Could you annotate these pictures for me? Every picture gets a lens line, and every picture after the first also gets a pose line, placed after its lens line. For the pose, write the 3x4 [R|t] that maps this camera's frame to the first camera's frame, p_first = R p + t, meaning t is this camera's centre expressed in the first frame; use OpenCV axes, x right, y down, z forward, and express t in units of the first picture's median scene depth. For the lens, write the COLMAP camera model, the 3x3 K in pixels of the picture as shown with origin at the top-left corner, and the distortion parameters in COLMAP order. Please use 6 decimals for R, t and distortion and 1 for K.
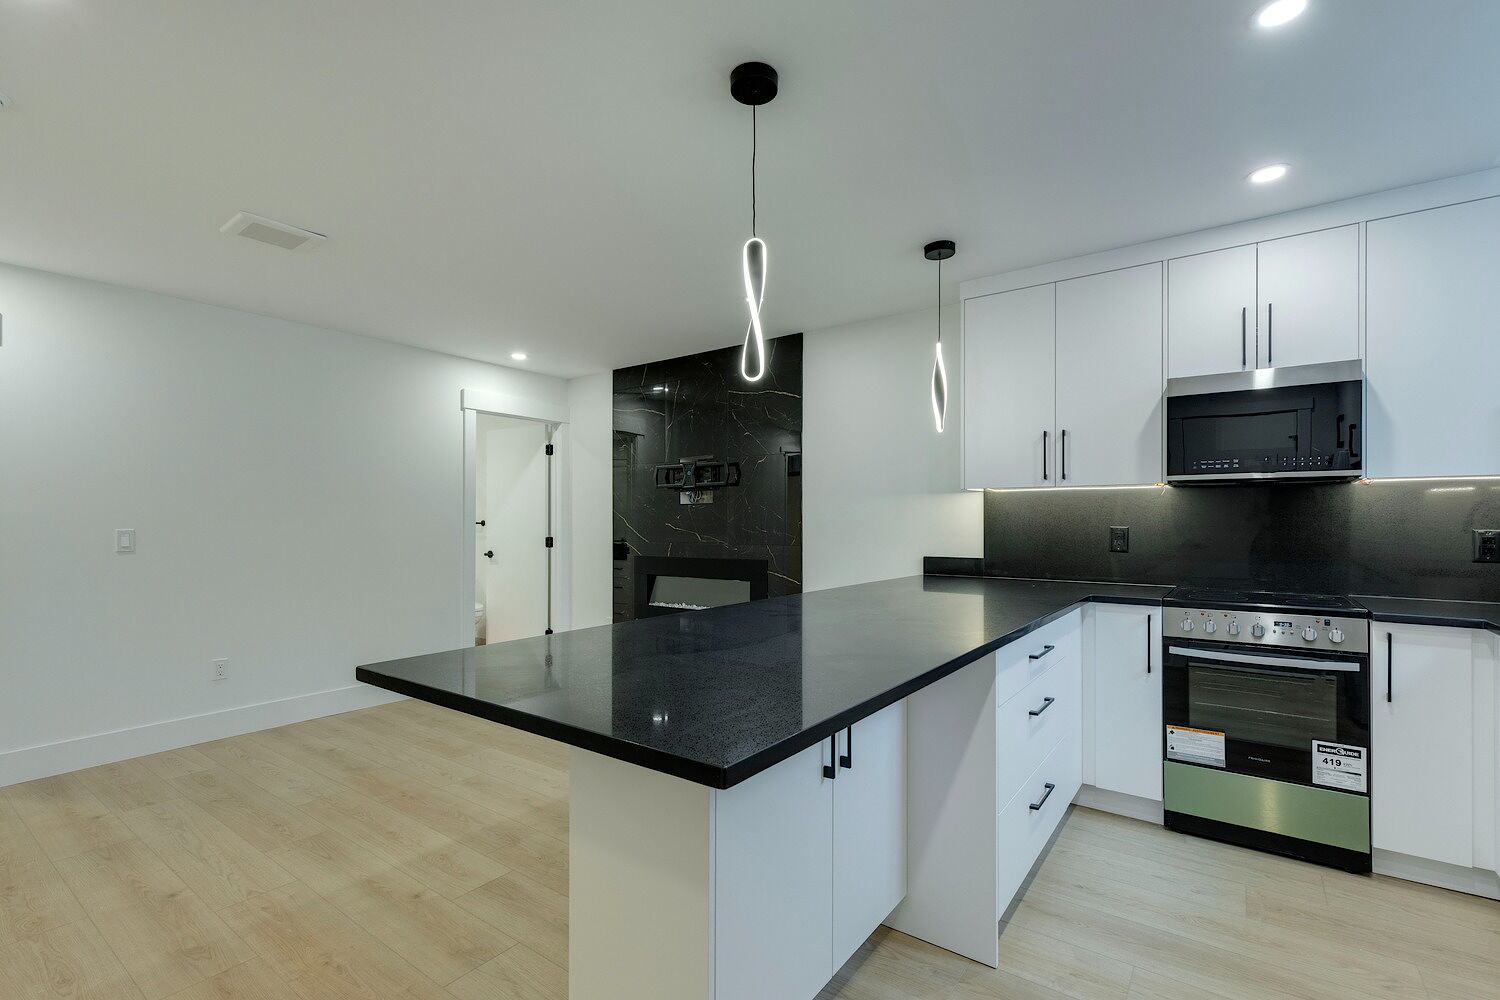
lens RADIAL K [[669.5, 0, 751.8], [0, 669.5, 515.7], [0, 0, 1]] dist [0.003848, 0.000138]
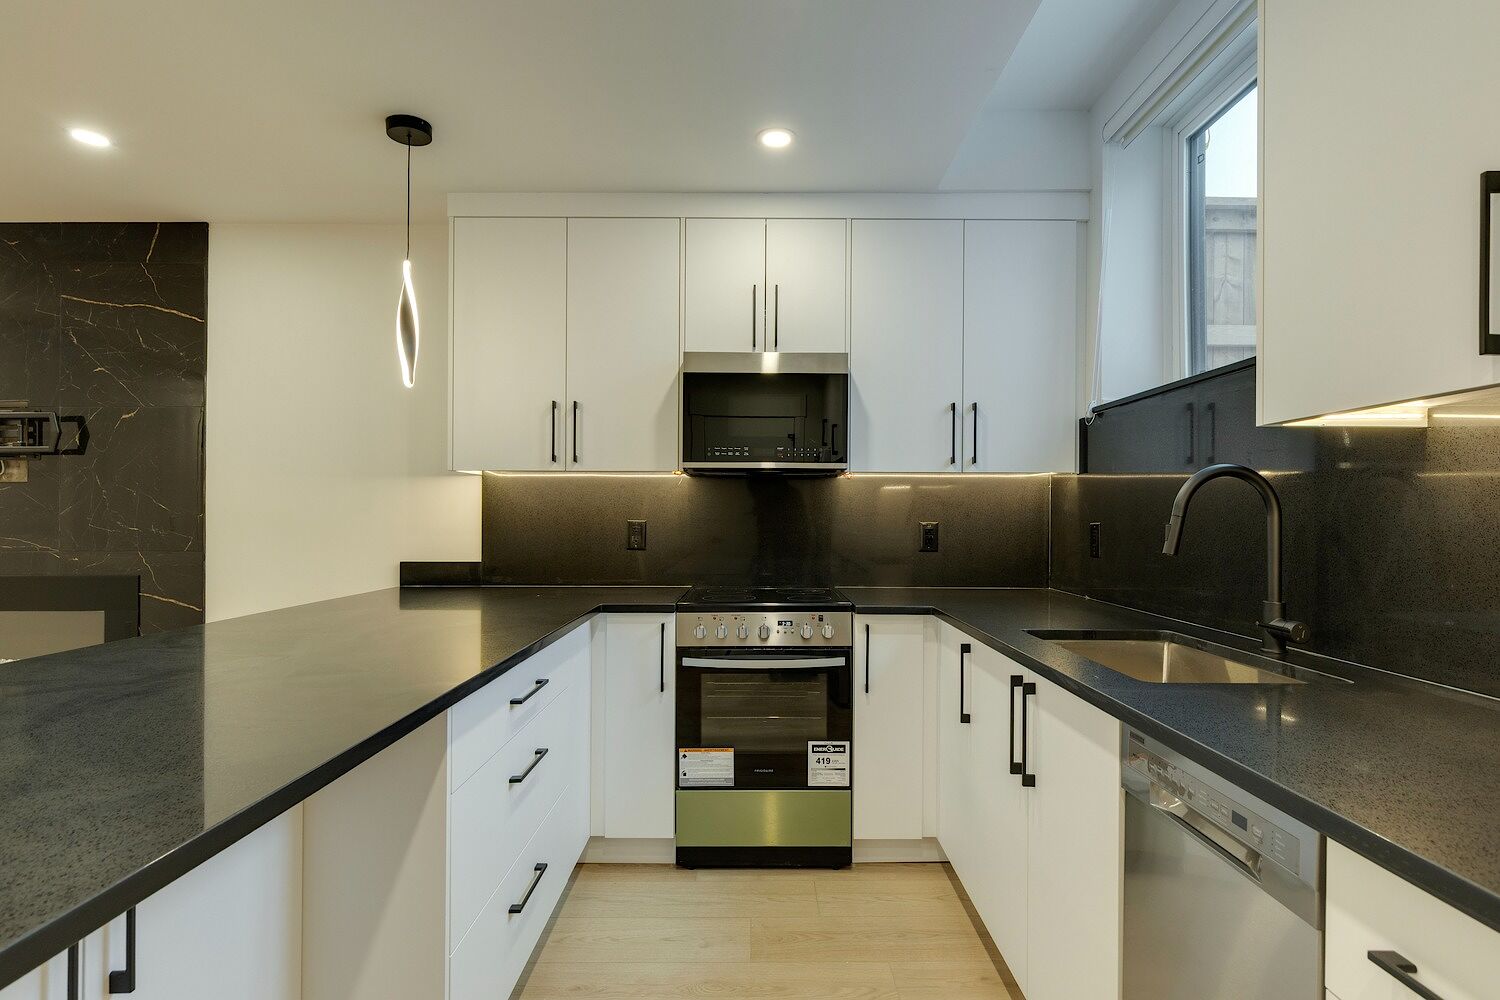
lens RADIAL K [[832.7, 0, 742.1], [0, 832.7, 514.0], [0, 0, 1]] dist [0.006240, -0.000626]
pose [[0.814289, 0.001841, 0.580457, 0.044949], [-0.006559, 0.999960, 0.006030, 0.000999], [-0.580422, -0.008717, 0.814269, 0.060006]]
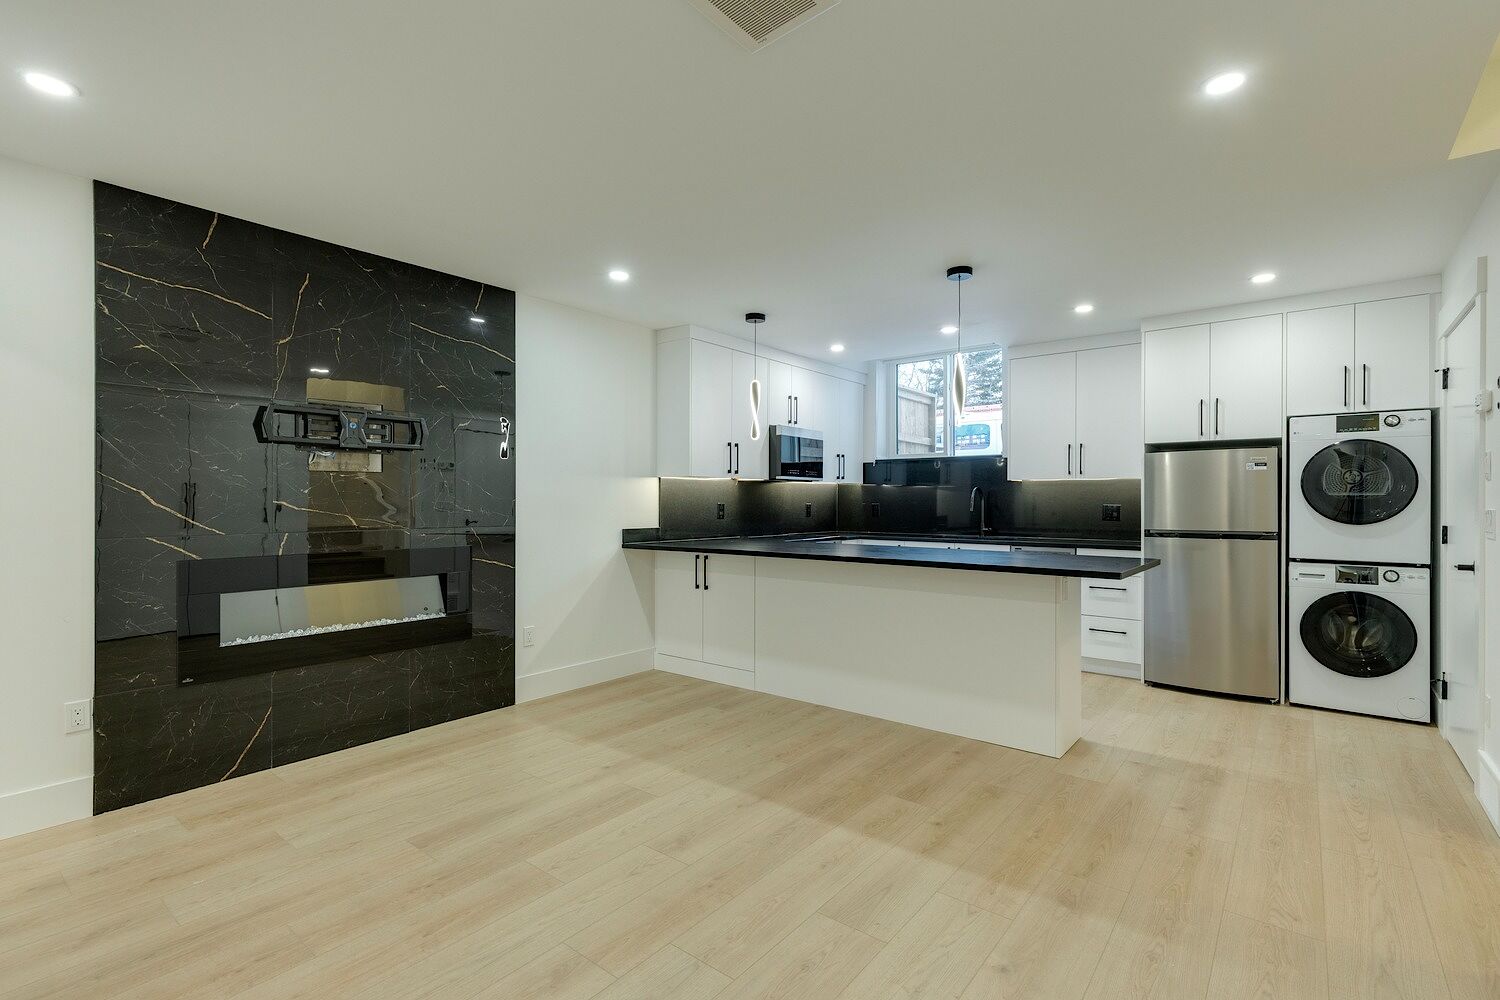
lens RADIAL K [[669.5, 0, 760.2], [0, 669.5, 498.3], [0, 0, 1]] dist [0.003848, 0.000138]
pose [[0.051272, 0.010628, 0.998628, -1.254720], [-0.006034, 0.999928, -0.010332, 0.023388], [-0.998667, -0.005496, 0.051332, 0.945204]]
